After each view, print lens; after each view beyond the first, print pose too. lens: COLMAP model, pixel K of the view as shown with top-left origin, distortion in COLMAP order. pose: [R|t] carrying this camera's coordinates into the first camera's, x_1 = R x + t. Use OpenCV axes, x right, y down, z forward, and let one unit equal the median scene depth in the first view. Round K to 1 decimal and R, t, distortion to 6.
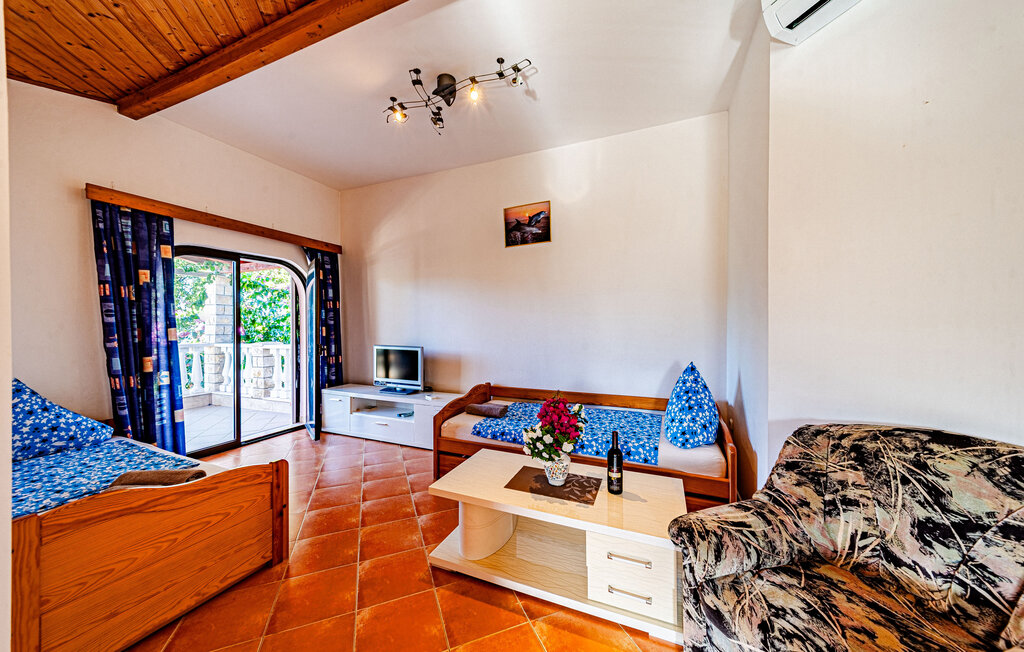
lens RADIAL K [[352.8, 0, 511.5], [0, 352.8, 327.1], [0, 0, 1]] dist [0.007386, -0.000228]
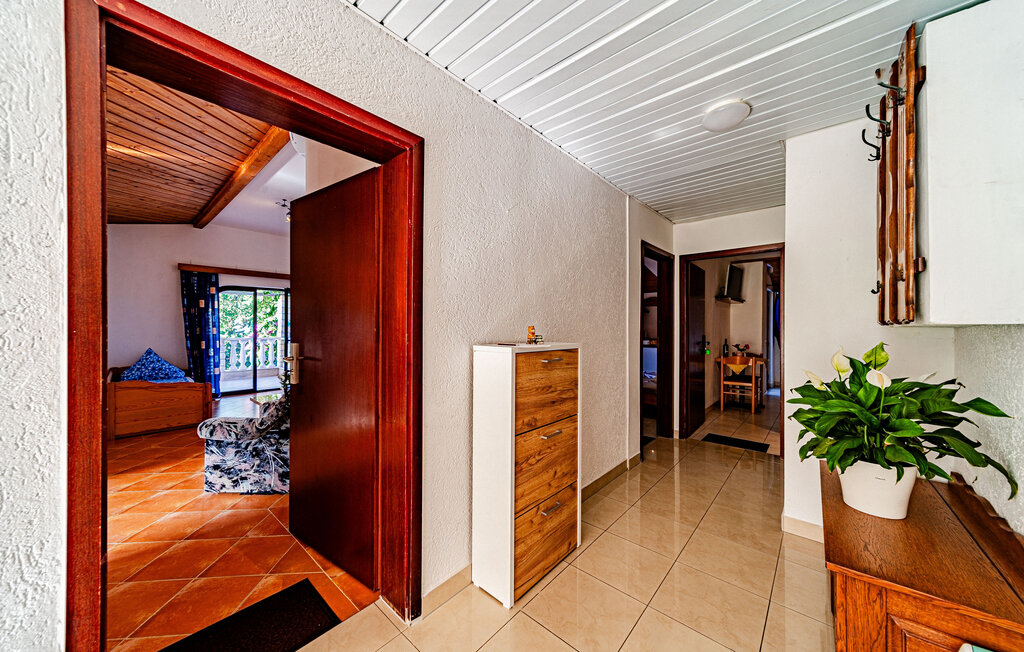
lens RADIAL K [[352.8, 0, 512.0], [0, 352.8, 328.0], [0, 0, 1]] dist [0.007386, -0.000228]
pose [[0.951897, 0.006503, -0.306348, 1.245273], [-0.007298, 0.999972, -0.001451, -0.005220], [0.306330, 0.003617, 0.951918, -0.402661]]
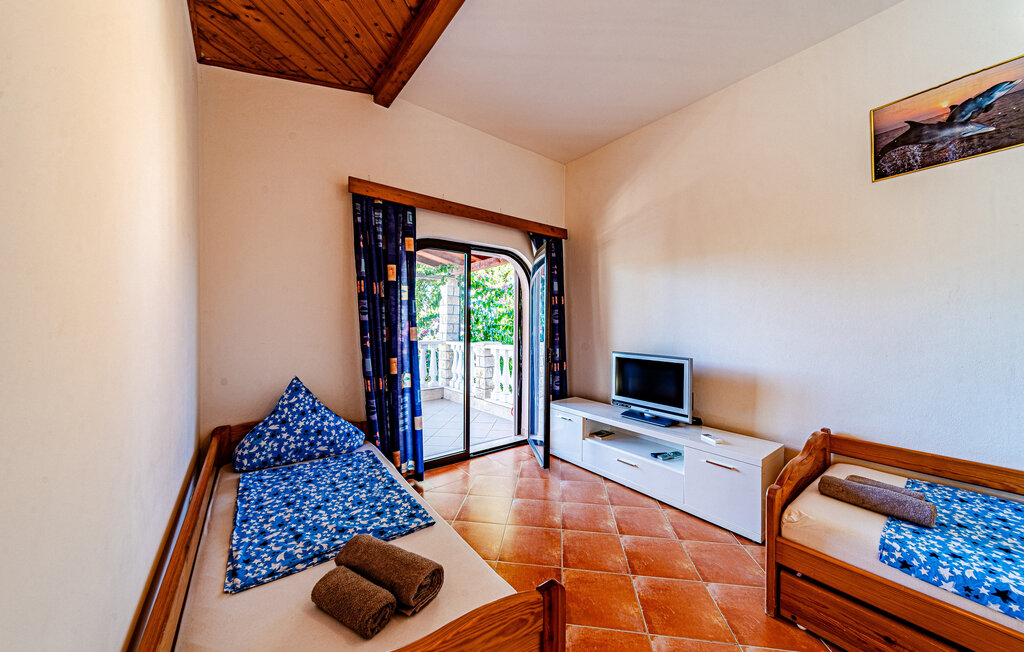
lens RADIAL K [[352.8, 0, 510.6], [0, 352.8, 326.7], [0, 0, 1]] dist [0.007386, -0.000228]
pose [[0.872268, 0.008943, -0.488947, -0.278038], [-0.009717, 0.999952, 0.000956, -0.001349], [0.488932, 0.003917, 0.872313, 0.313229]]
